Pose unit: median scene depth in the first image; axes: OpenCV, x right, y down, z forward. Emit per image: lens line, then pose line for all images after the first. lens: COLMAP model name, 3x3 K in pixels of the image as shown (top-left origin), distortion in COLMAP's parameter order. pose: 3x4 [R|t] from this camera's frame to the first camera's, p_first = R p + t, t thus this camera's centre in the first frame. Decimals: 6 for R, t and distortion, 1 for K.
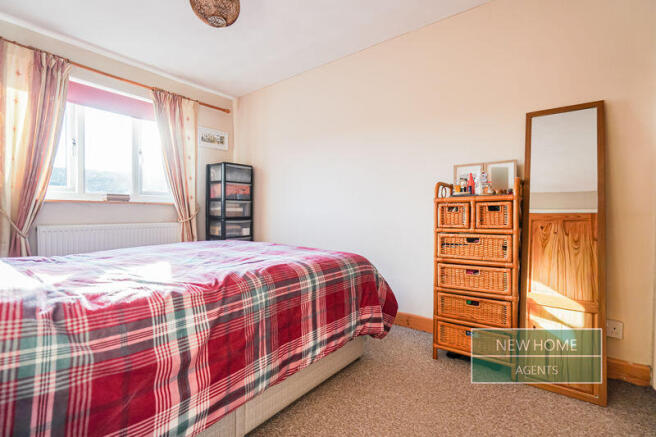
lens RADIAL K [[304.8, 0, 333.8], [0, 304.8, 215.2], [0, 0, 1]] dist [-0.004782, 0.001227]
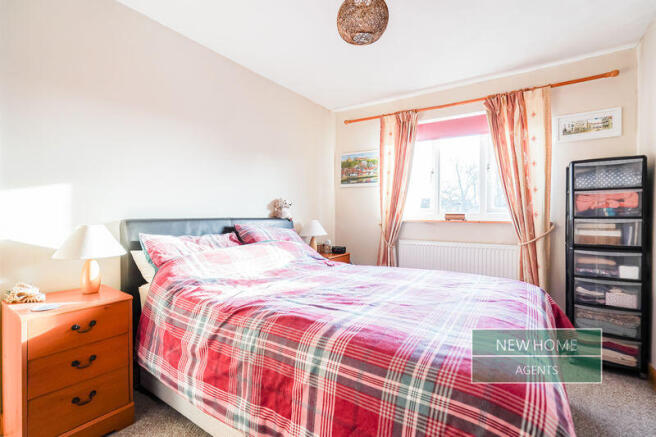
lens RADIAL K [[304.8, 0, 332.9], [0, 304.8, 216.9], [0, 0, 1]] dist [-0.004782, 0.001227]
pose [[0.041365, 0.006595, -0.999122, 0.292858], [-0.013412, 0.999892, 0.006045, -0.052997], [0.999054, 0.013150, 0.041449, 0.475245]]
